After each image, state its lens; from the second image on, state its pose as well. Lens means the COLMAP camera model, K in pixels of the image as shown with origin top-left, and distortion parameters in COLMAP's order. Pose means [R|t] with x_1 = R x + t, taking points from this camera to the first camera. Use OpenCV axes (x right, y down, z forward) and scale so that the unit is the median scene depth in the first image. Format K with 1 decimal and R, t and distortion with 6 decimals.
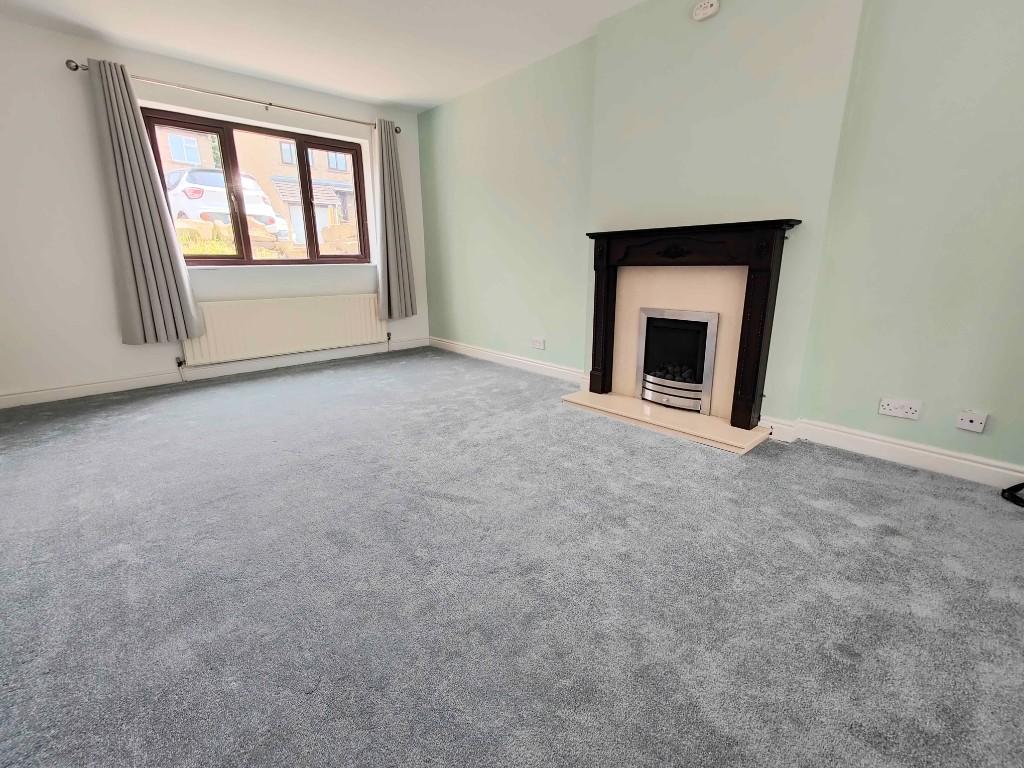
lens RADIAL K [[450.5, 0, 517.8], [0, 450.5, 388.7], [0, 0, 1]] dist [0.008881, 0.000987]
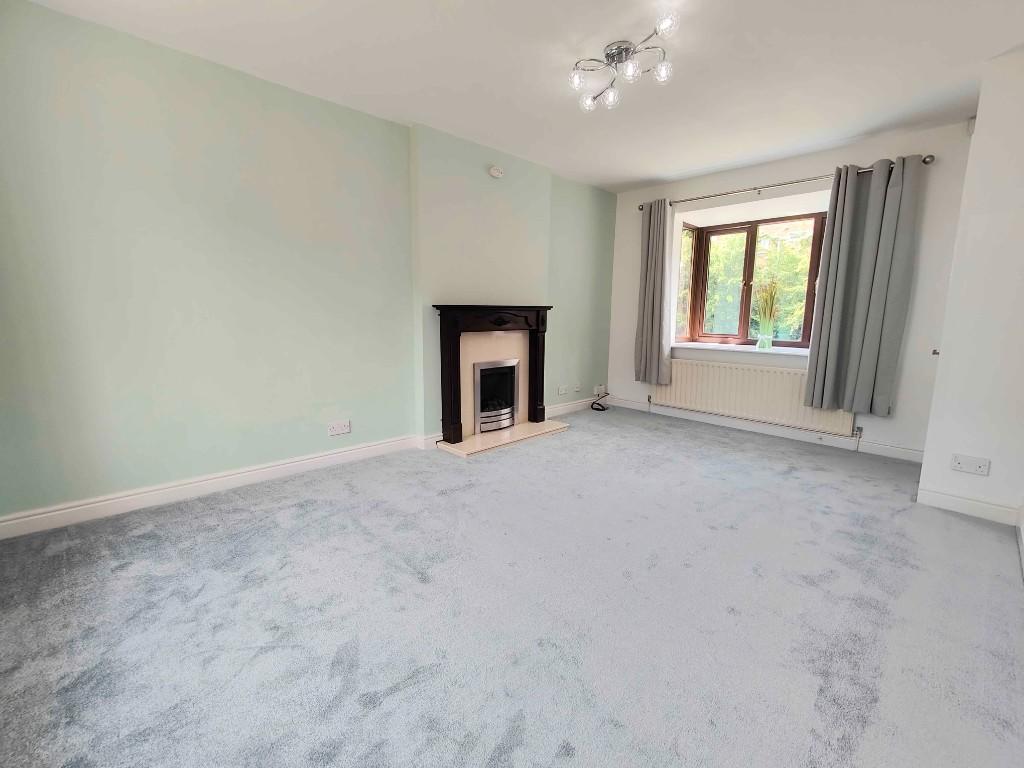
lens RADIAL K [[450.5, 0, 514.3], [0, 450.5, 385.0], [0, 0, 1]] dist [0.008881, 0.000987]
pose [[-0.003763, -0.153039, 0.988213, -2.877772], [0.273445, 0.950398, 0.148224, -0.804587], [-0.961880, 0.270780, 0.038271, 2.471316]]
